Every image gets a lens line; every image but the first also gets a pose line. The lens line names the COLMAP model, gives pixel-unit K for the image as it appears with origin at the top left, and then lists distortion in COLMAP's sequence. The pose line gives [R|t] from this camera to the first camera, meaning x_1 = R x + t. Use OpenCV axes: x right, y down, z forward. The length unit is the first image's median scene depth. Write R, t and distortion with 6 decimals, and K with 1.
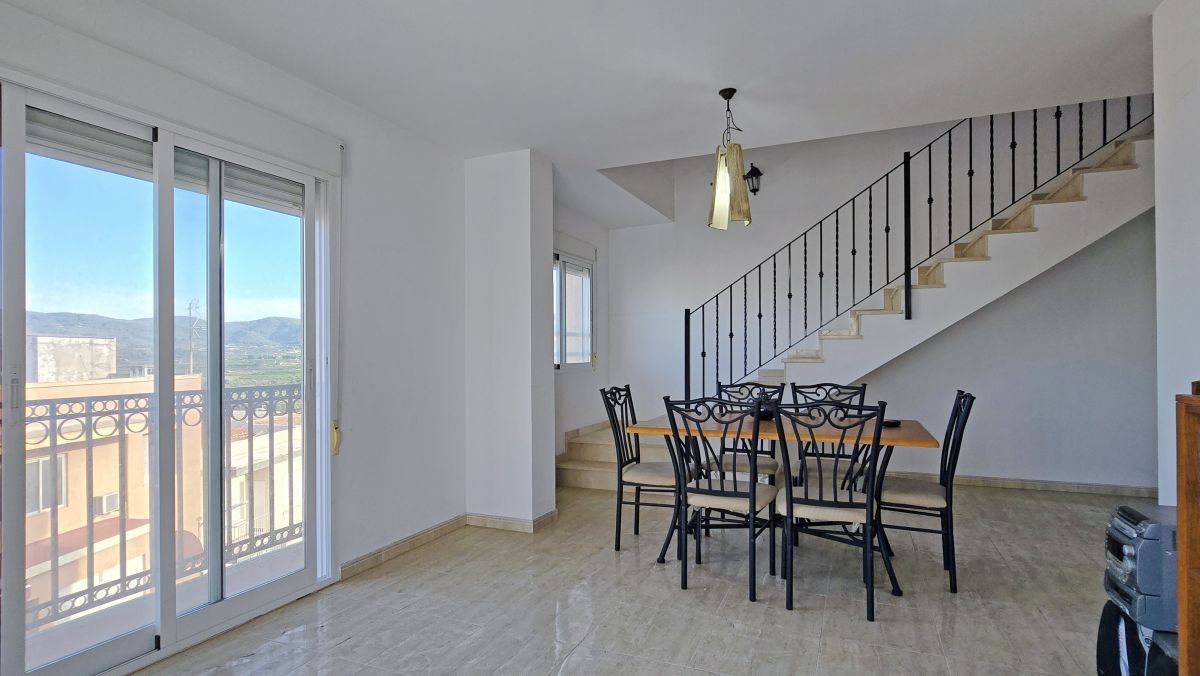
lens RADIAL K [[608.6, 0, 589.3], [0, 608.6, 345.9], [0, 0, 1]] dist [-0.001974, -0.001618]
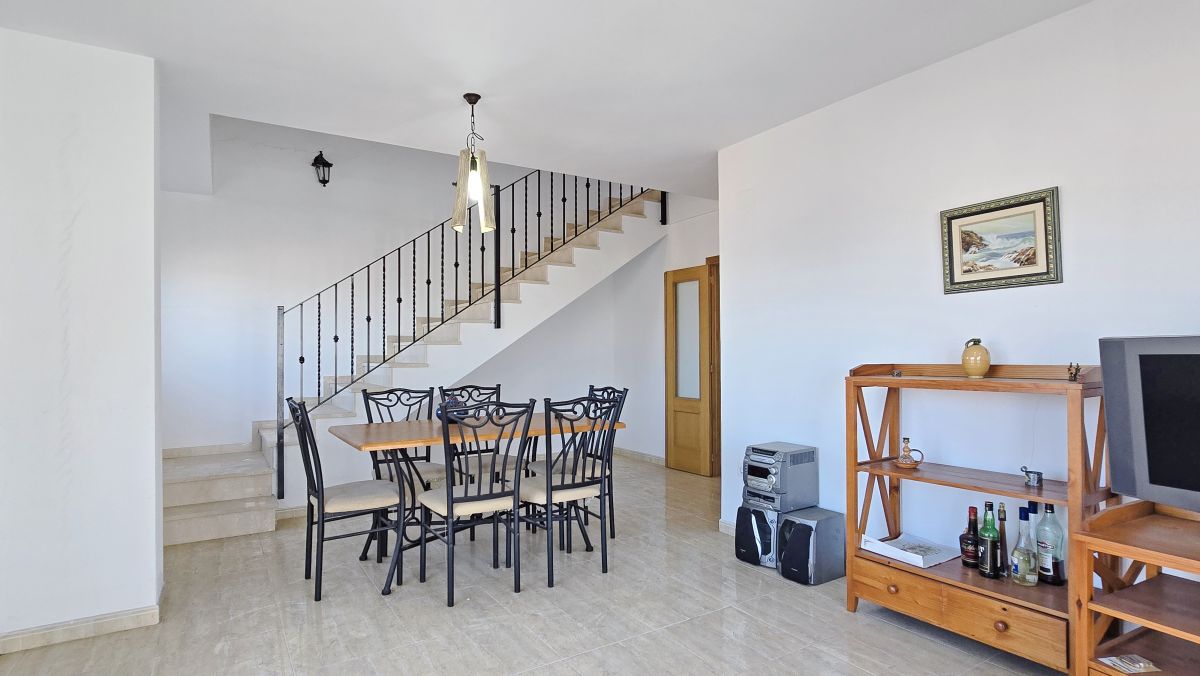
lens RADIAL K [[608.6, 0, 611.1], [0, 608.6, 349.7], [0, 0, 1]] dist [-0.001974, -0.001618]
pose [[0.557723, 0.008855, 0.829980, -0.478105], [-0.004138, 0.999960, -0.007888, 0.006522], [-0.830017, 0.000965, 0.557738, 0.255077]]
